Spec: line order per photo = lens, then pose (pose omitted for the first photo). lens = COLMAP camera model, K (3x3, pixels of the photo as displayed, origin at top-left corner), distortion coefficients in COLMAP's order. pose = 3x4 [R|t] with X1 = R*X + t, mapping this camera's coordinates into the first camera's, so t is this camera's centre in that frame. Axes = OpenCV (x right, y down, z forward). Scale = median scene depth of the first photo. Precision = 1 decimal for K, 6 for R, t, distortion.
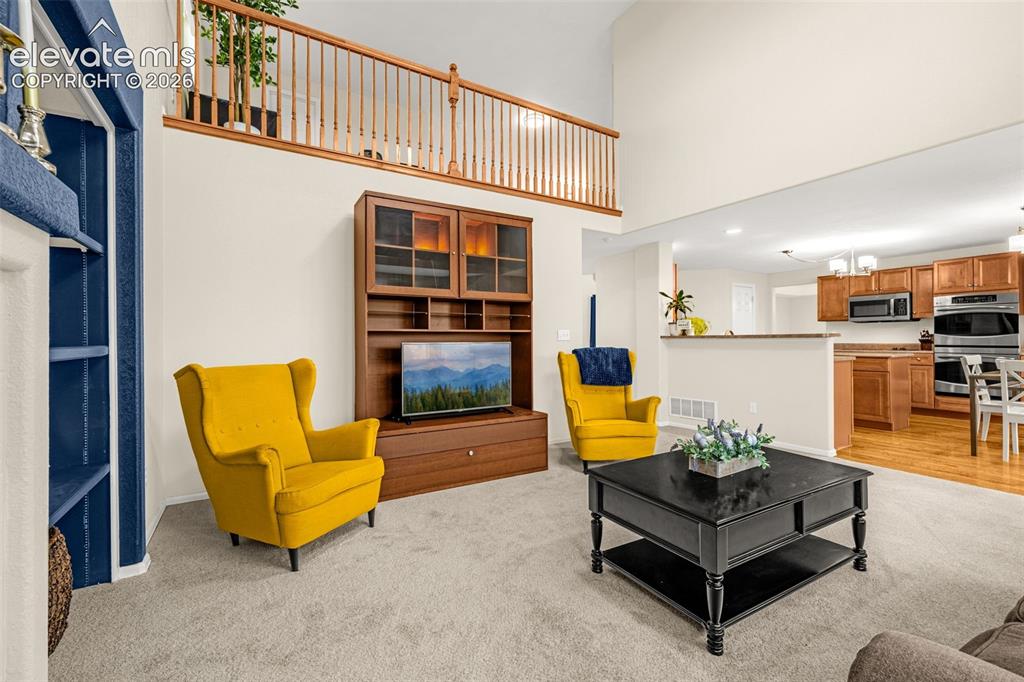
lens RADIAL K [[432.6, 0, 510.4], [0, 432.6, 336.6], [0, 0, 1]] dist [0.002084, 0.000584]
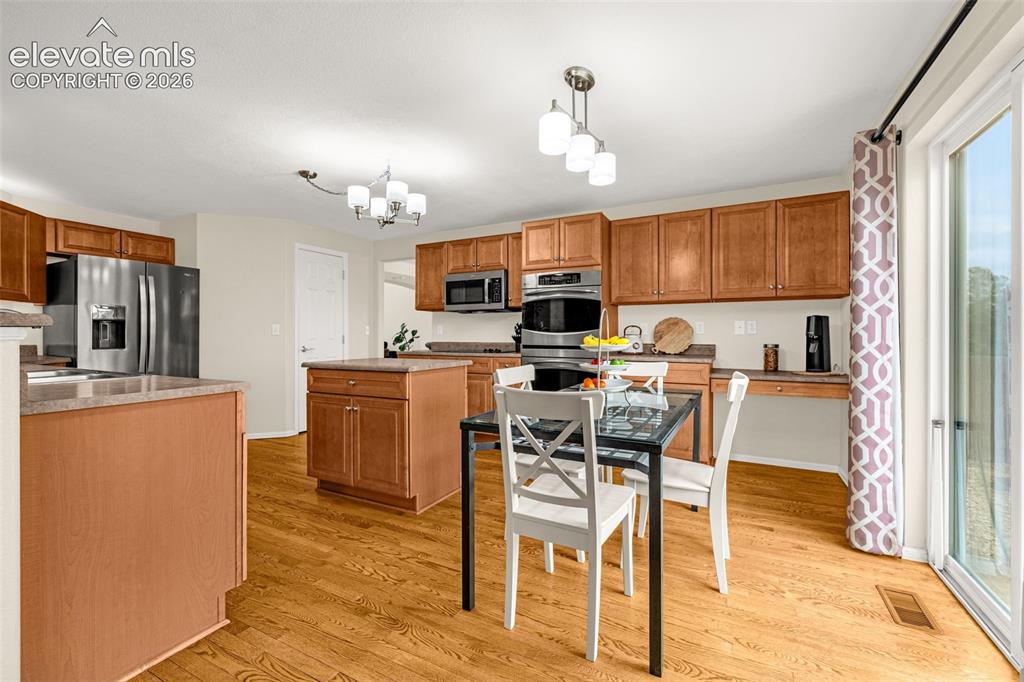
lens RADIAL K [[432.6, 0, 516.4], [0, 432.6, 339.8], [0, 0, 1]] dist [0.002084, 0.000584]
pose [[0.853538, -0.001664, 0.521028, 0.573370], [-0.005315, 0.999915, 0.011901, 0.002714], [-0.521003, -0.012927, 0.853457, 0.393520]]
